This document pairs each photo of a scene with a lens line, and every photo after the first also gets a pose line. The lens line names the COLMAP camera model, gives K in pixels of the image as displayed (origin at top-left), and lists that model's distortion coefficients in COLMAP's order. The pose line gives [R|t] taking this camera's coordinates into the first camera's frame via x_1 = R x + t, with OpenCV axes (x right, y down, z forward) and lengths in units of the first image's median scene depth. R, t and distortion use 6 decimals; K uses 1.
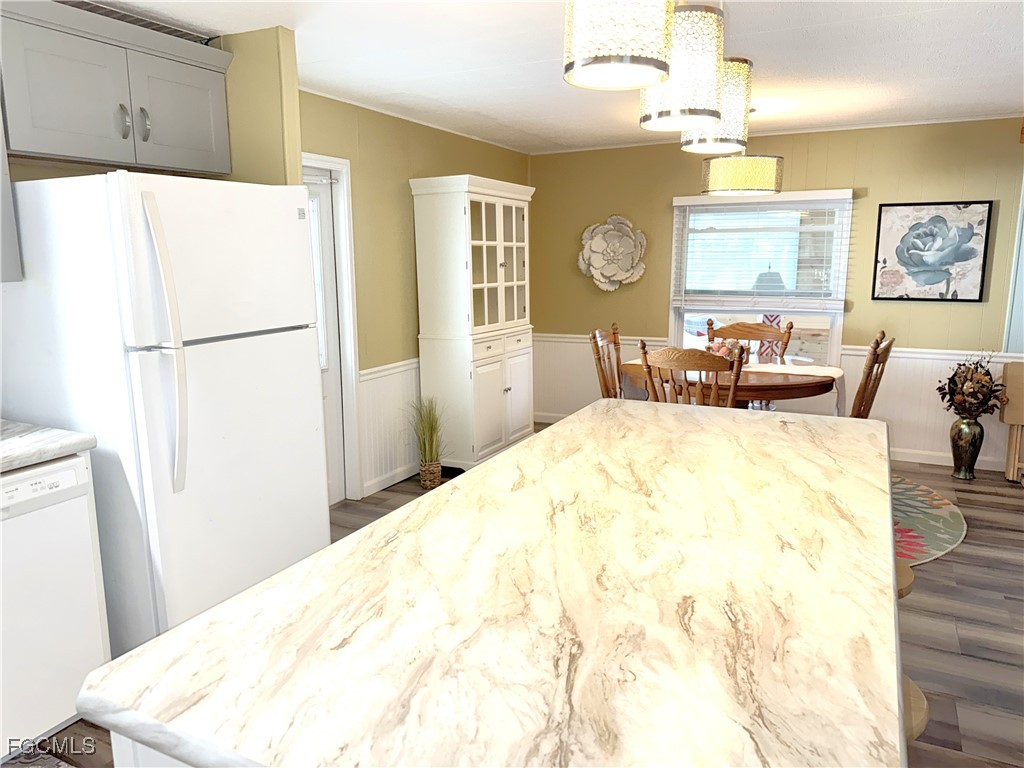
lens RADIAL K [[721.5, 0, 512.6], [0, 721.5, 386.9], [0, 0, 1]] dist [0.047116, -0.067134]
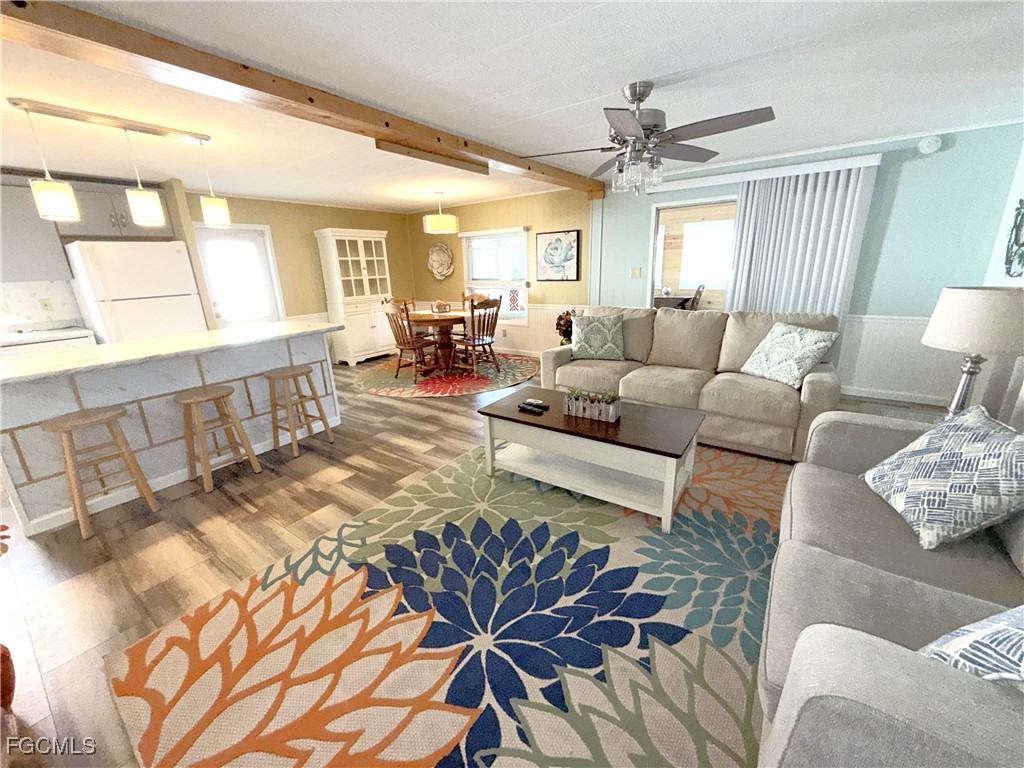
lens RADIAL K [[409.3, 0, 509.6], [0, 409.3, 384.6], [0, 0, 1]] dist [-0.000383, 0.000015]
pose [[0.987880, 0.015466, -0.154447, 0.642119], [0.001247, 0.994201, 0.107529, 0.050175], [0.155214, -0.106418, 0.982132, -0.196911]]
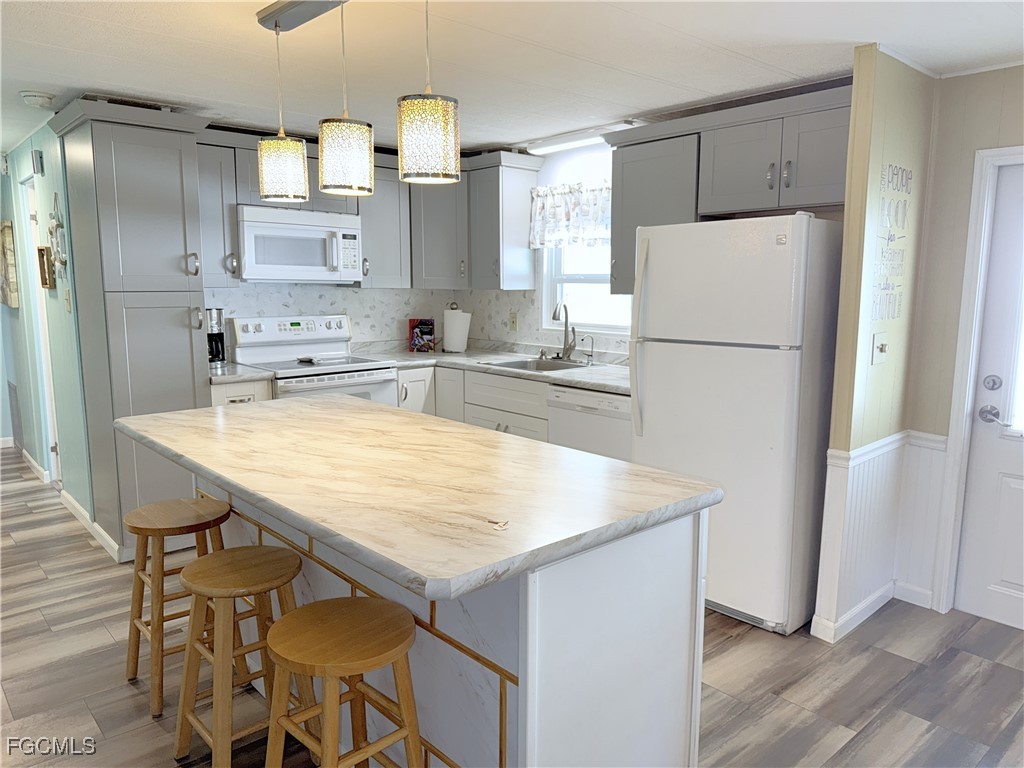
lens RADIAL K [[721.5, 0, 512.6], [0, 721.5, 386.9], [0, 0, 1]] dist [0.047116, -0.067134]
pose [[-0.356526, 0.142625, -0.923335, 0.466512], [-0.170499, 0.961751, 0.214394, -0.106621], [0.918596, 0.233865, -0.318572, 0.566447]]
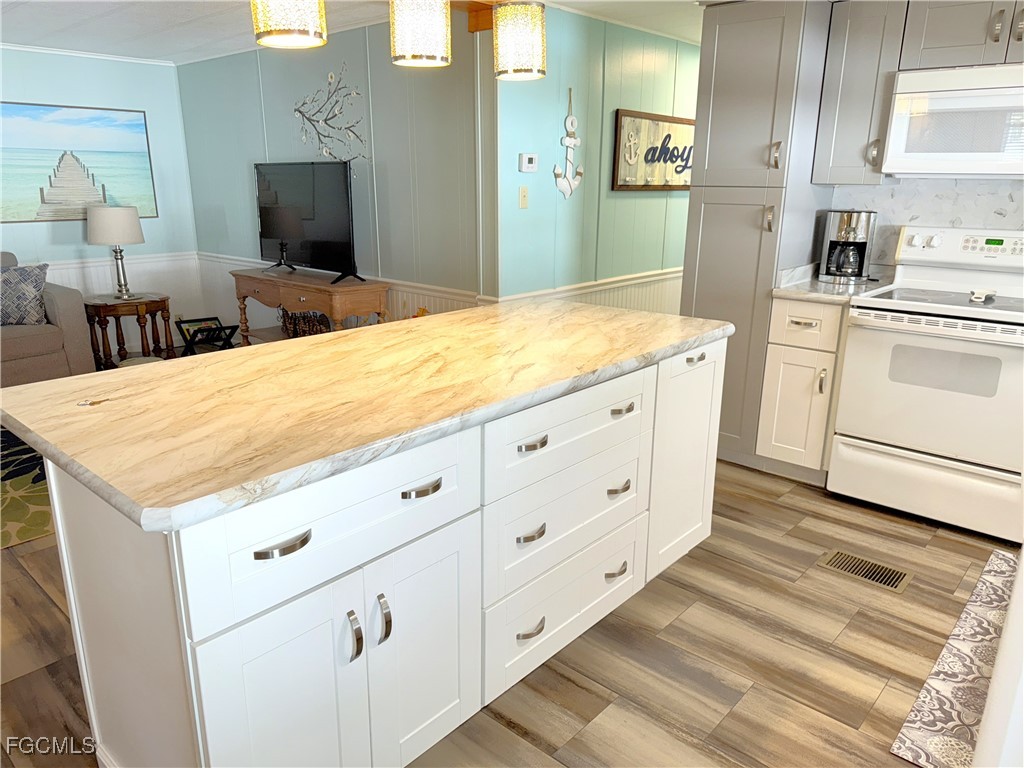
lens RADIAL K [[721.5, 0, 512.6], [0, 721.5, 386.9], [0, 0, 1]] dist [0.047116, -0.067134]
pose [[-0.966968, -0.070047, 0.245086, -0.091723], [0.046454, 0.896972, 0.439640, -0.123065], [-0.250630, 0.436503, -0.864089, 0.712600]]
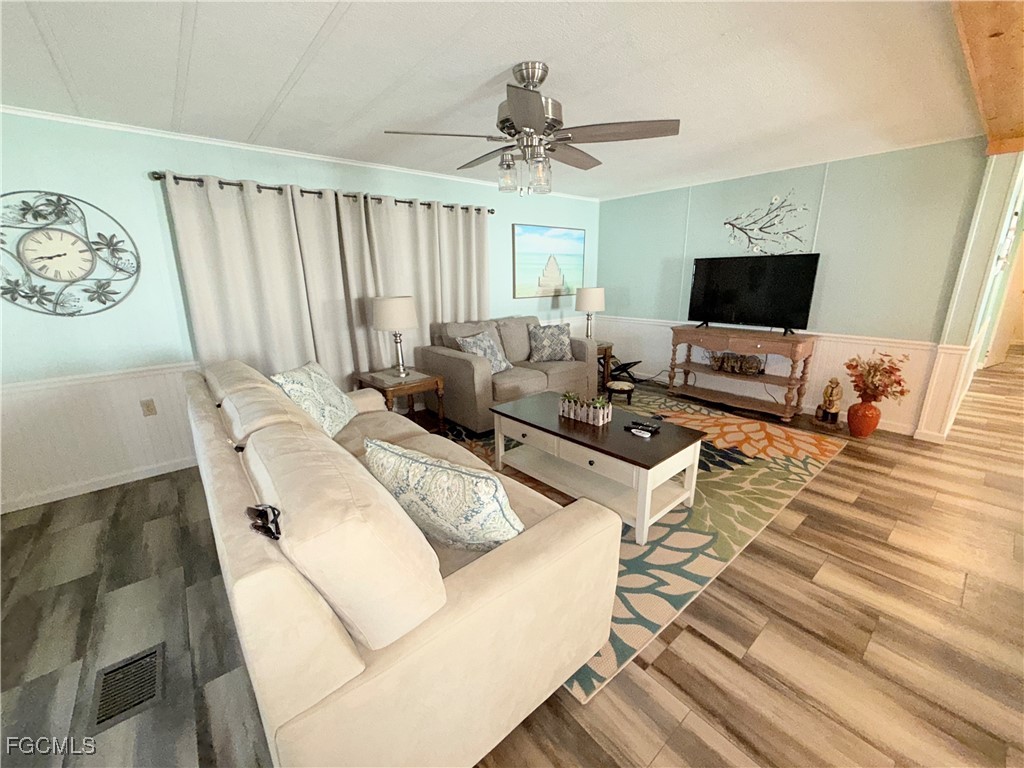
lens RADIAL K [[409.3, 0, 509.6], [0, 409.3, 384.6], [0, 0, 1]] dist [-0.000383, 0.000015]
pose [[-0.918934, -0.086626, 0.384781, 0.551294], [0.089450, 0.904388, 0.417229, -0.133306], [-0.384134, 0.417825, -0.823324, 0.794205]]
